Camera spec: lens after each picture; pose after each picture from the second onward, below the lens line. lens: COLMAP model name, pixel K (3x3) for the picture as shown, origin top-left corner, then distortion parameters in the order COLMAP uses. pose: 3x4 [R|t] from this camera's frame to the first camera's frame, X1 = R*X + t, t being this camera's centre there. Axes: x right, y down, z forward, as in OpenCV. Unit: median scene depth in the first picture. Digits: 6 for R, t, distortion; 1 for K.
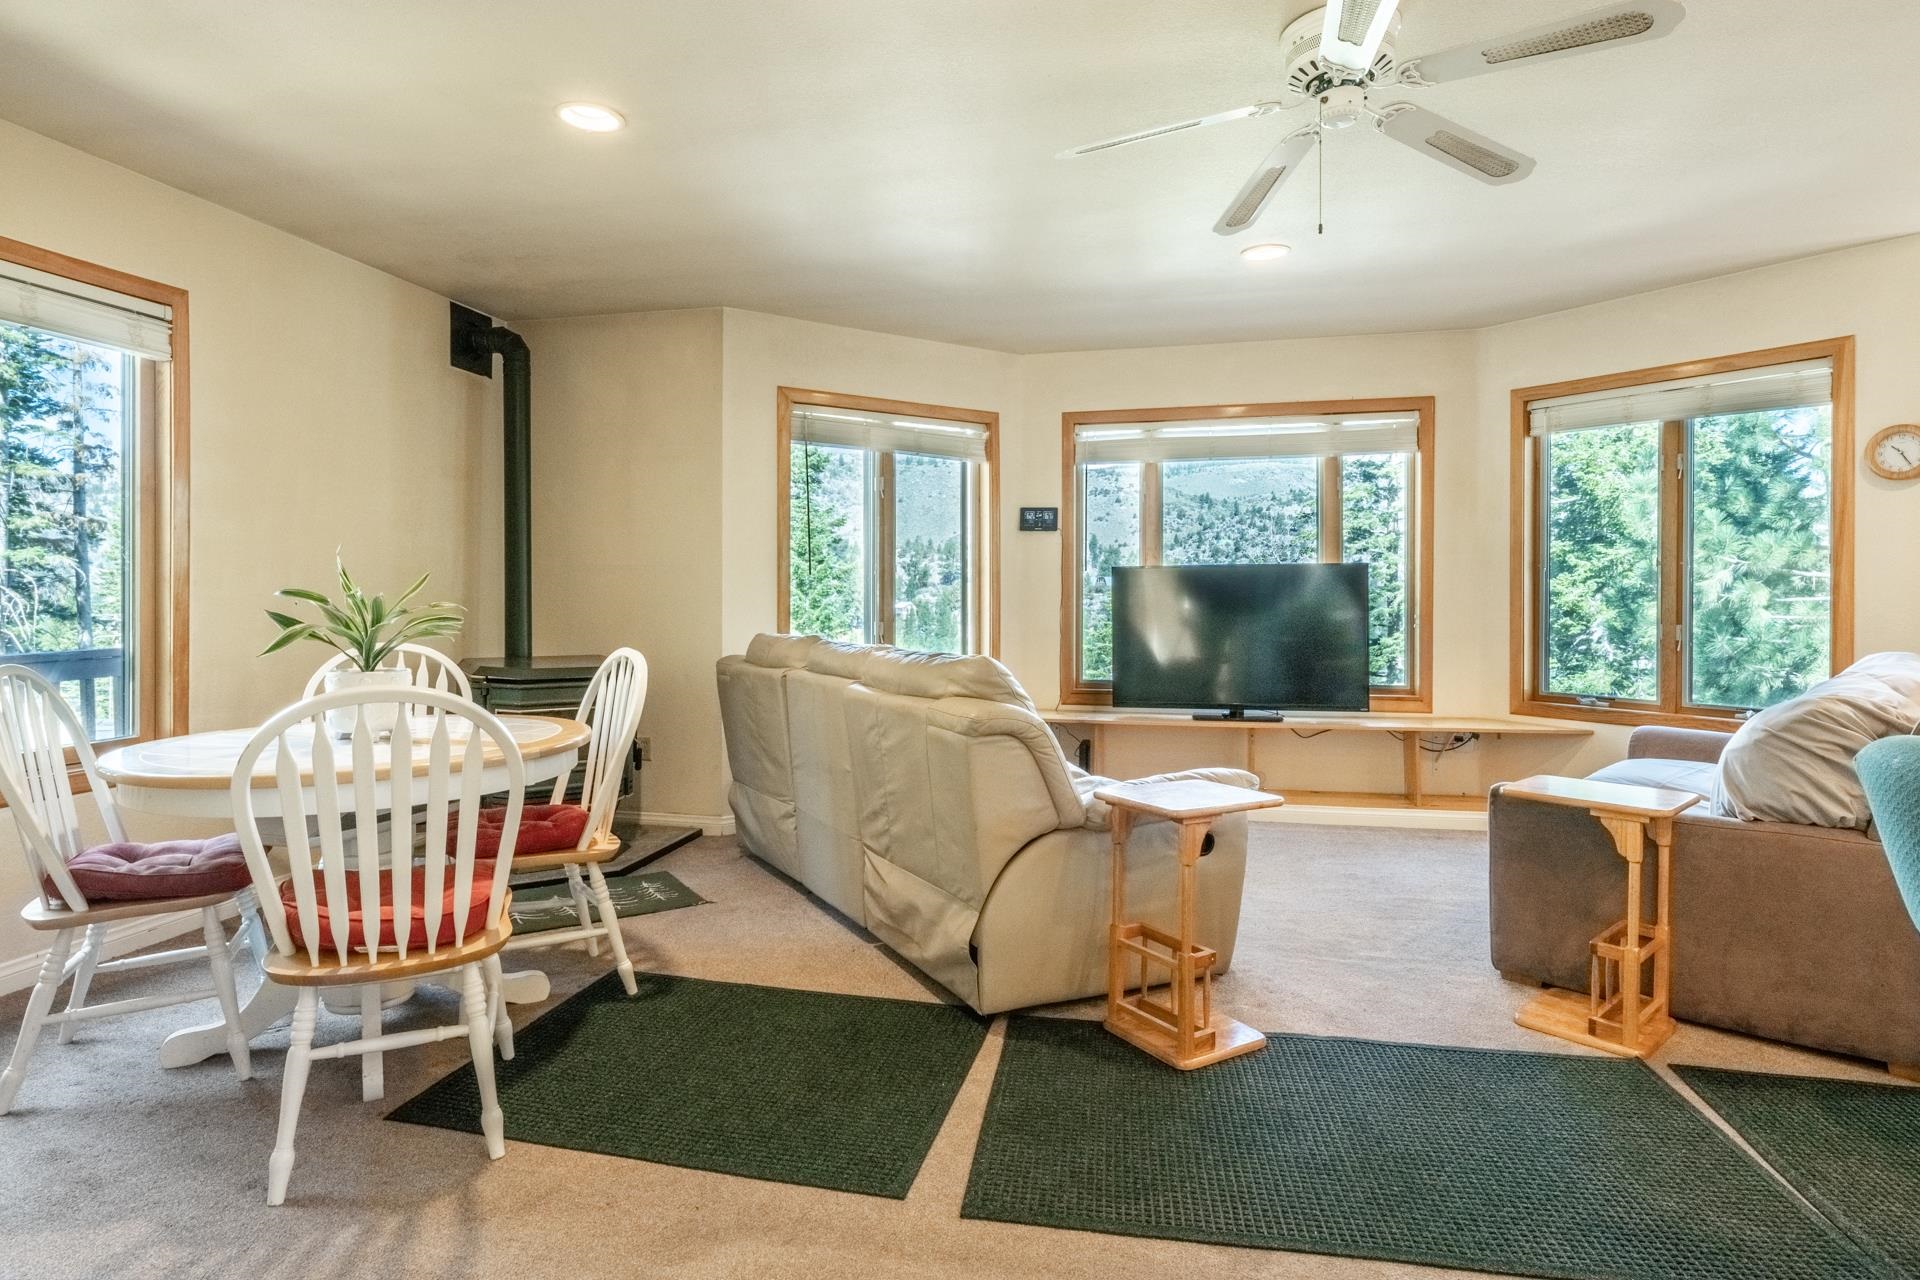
lens RADIAL K [[999.9, 0, 951.6], [0, 999.9, 597.1], [0, 0, 1]] dist [-0.000922, -0.000972]
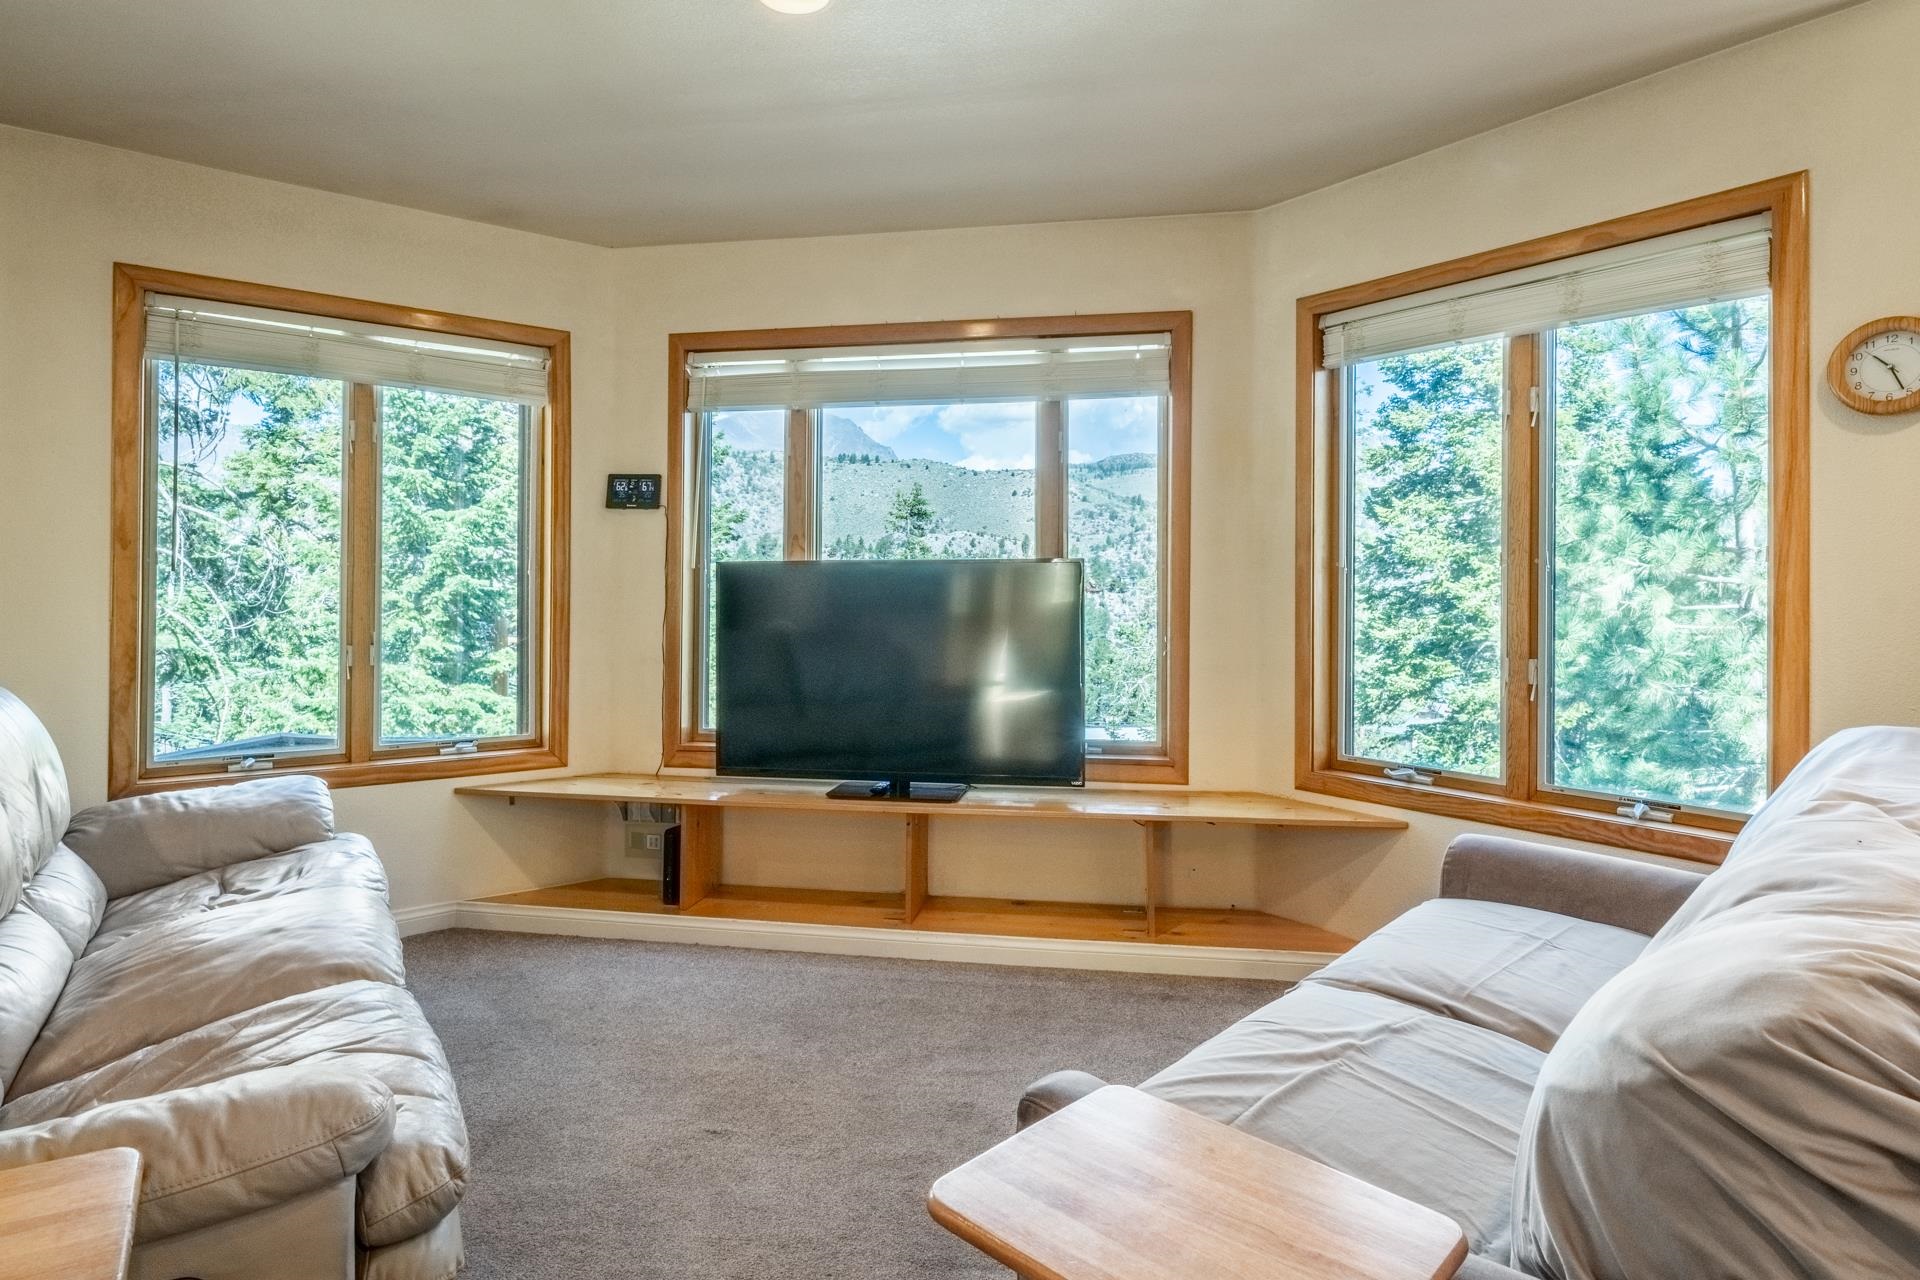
lens RADIAL K [[1009.7, 0, 942.0], [0, 1009.7, 586.0], [0, 0, 1]] dist [-0.005160, 0.000102]
pose [[0.998325, 0.005672, 0.057579, 0.314082], [-0.005034, 0.999924, -0.011220, -0.009354], [-0.057638, 0.010911, 0.998278, 0.381037]]
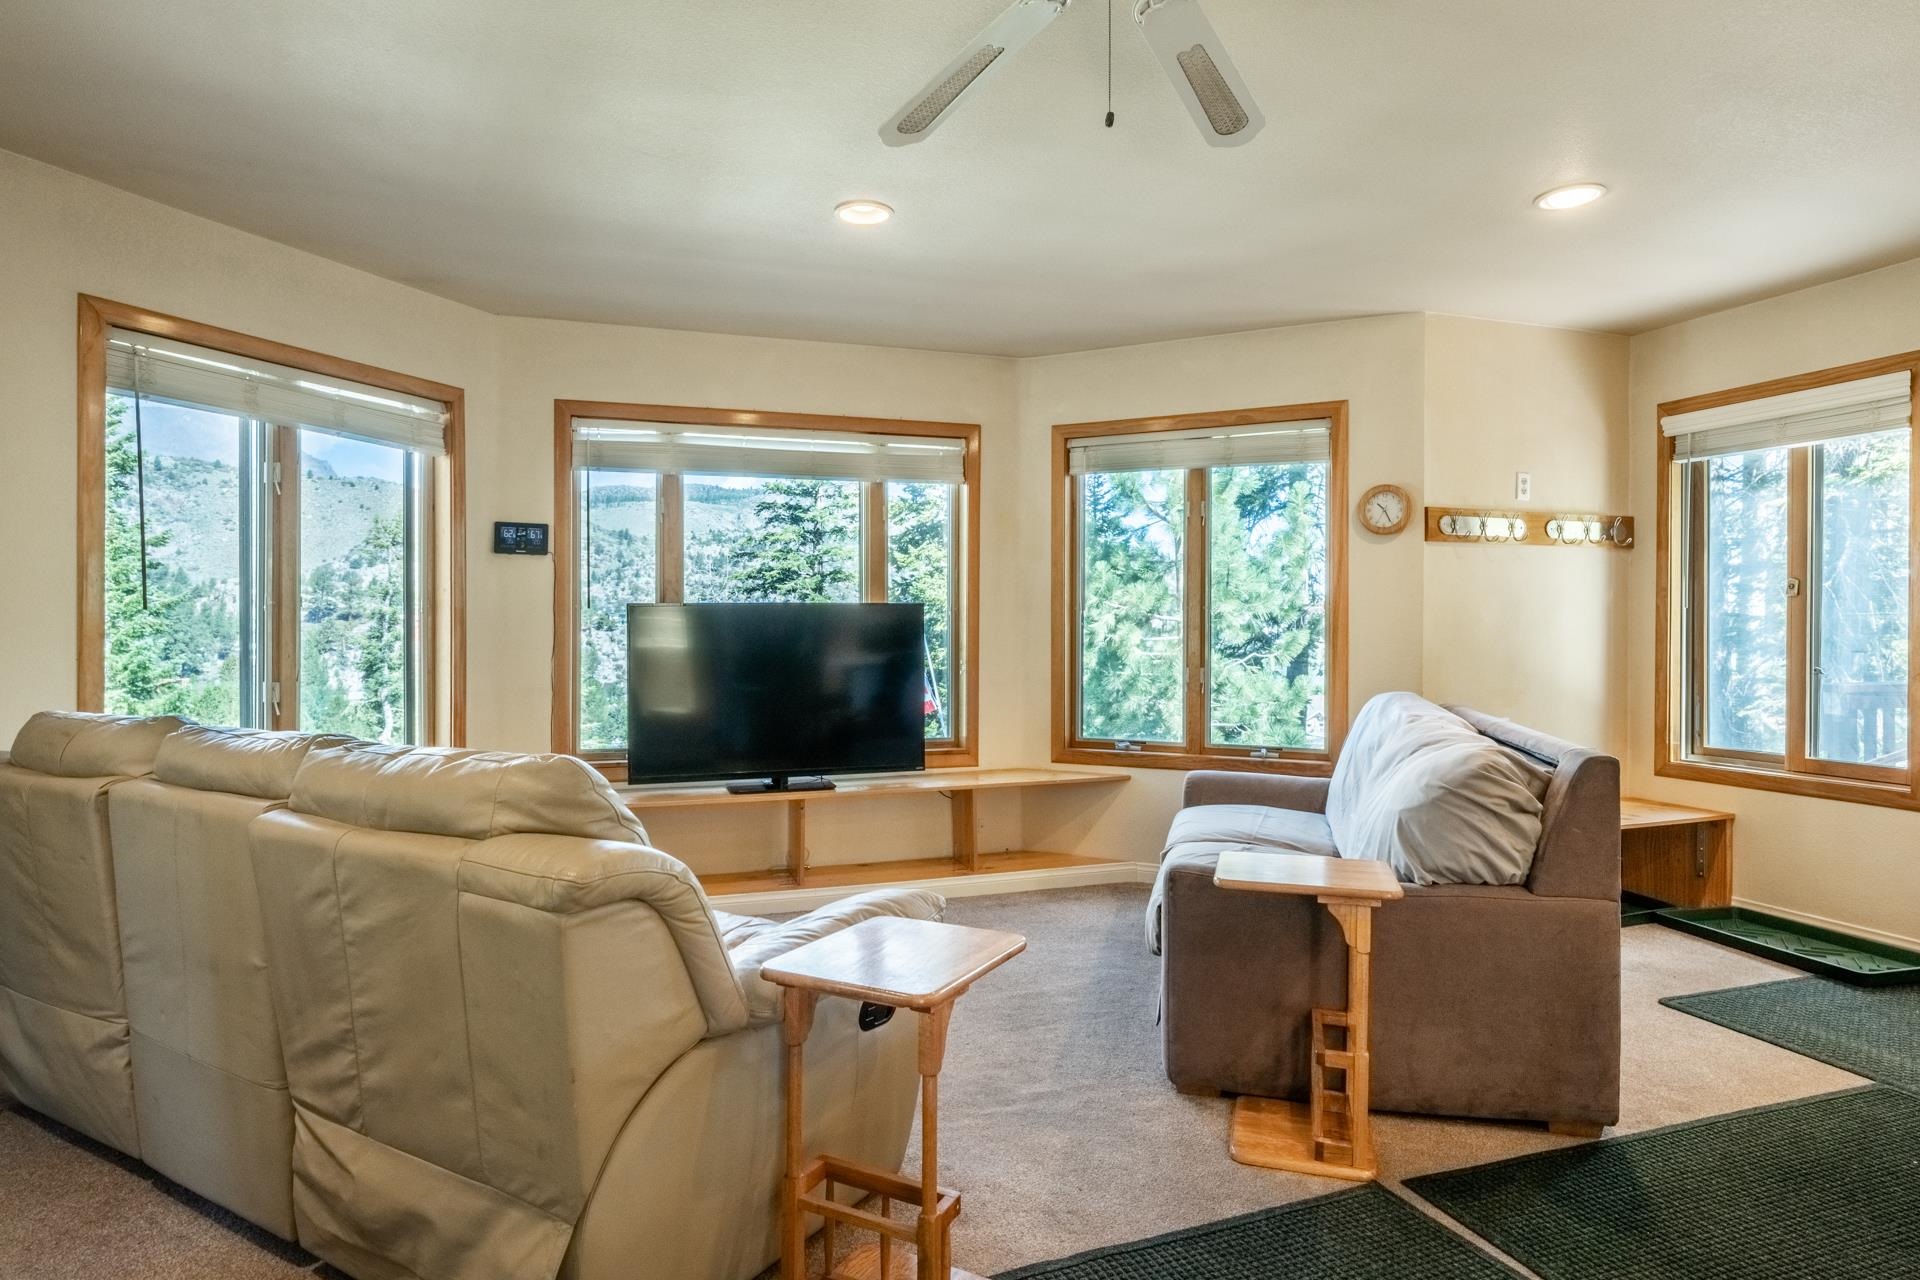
lens RADIAL K [[1026.8, 0, 922.0], [0, 1026.8, 632.0], [0, 0, 1]] dist [-0.001500, -0.000942]
pose [[0.862486, 0.000040, 0.506080, -0.052259], [0.002205, 0.999990, -0.003835, -0.005506], [-0.506076, 0.004424, 0.862478, 0.231429]]
